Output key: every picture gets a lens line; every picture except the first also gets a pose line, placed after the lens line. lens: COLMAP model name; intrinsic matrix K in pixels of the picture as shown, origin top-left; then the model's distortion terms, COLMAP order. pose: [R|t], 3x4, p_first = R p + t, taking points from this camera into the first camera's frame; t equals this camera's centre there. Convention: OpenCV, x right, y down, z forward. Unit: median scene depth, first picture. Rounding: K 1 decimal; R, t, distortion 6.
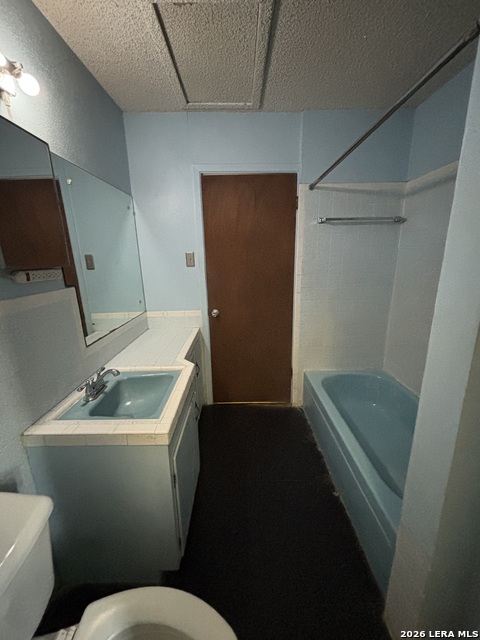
lens RADIAL K [[256.2, 0, 239.9], [0, 256.2, 319.9], [0, 0, 1]] dist [0.006809, -0.000300]
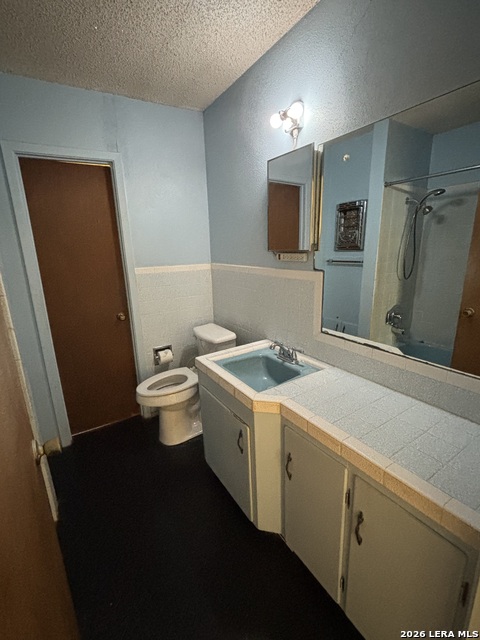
lens RADIAL K [[291.9, 0, 241.4], [0, 291.9, 321.4], [0, 0, 1]] dist [0.000151, -0.000199]
pose [[-0.846076, 0.176272, -0.503074, 0.268934], [-0.084456, 0.887496, 0.453010, -0.472491], [0.526329, 0.425768, -0.736002, 1.839238]]
